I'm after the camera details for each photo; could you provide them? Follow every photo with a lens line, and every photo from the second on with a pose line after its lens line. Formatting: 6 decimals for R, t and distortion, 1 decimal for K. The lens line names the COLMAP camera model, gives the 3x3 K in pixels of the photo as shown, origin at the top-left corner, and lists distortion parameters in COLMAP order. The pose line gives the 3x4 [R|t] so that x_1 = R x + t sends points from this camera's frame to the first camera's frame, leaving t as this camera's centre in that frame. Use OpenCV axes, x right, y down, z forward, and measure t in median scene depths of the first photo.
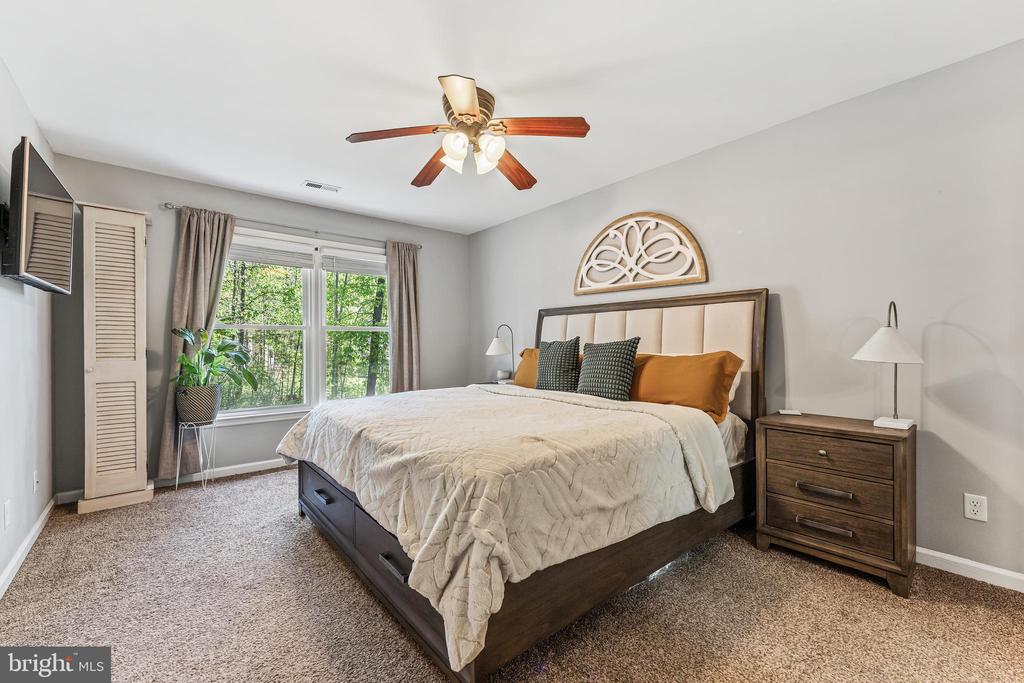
lens RADIAL K [[417.1, 0, 516.4], [0, 417.1, 339.3], [0, 0, 1]] dist [0.001090, 0.000220]
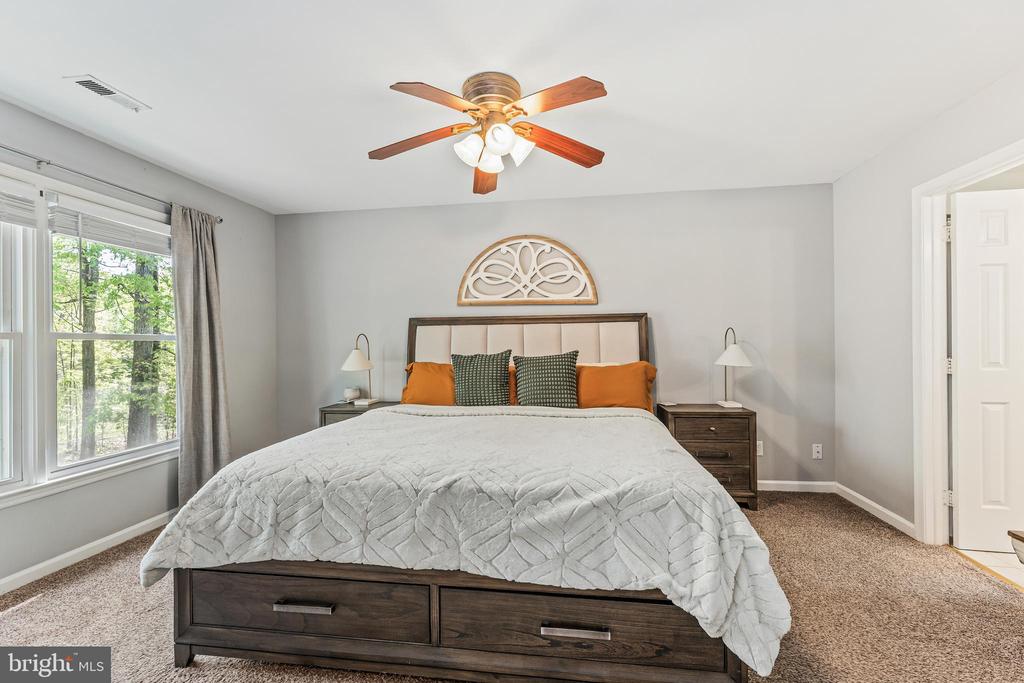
lens RADIAL K [[417.1, 0, 516.4], [0, 417.1, 339.3], [0, 0, 1]] dist [0.001090, 0.000220]
pose [[0.751448, 0.004375, 0.659777, -0.457067], [0.002005, 0.999958, -0.008914, -0.020410], [-0.659789, 0.008022, 0.751408, 0.209041]]
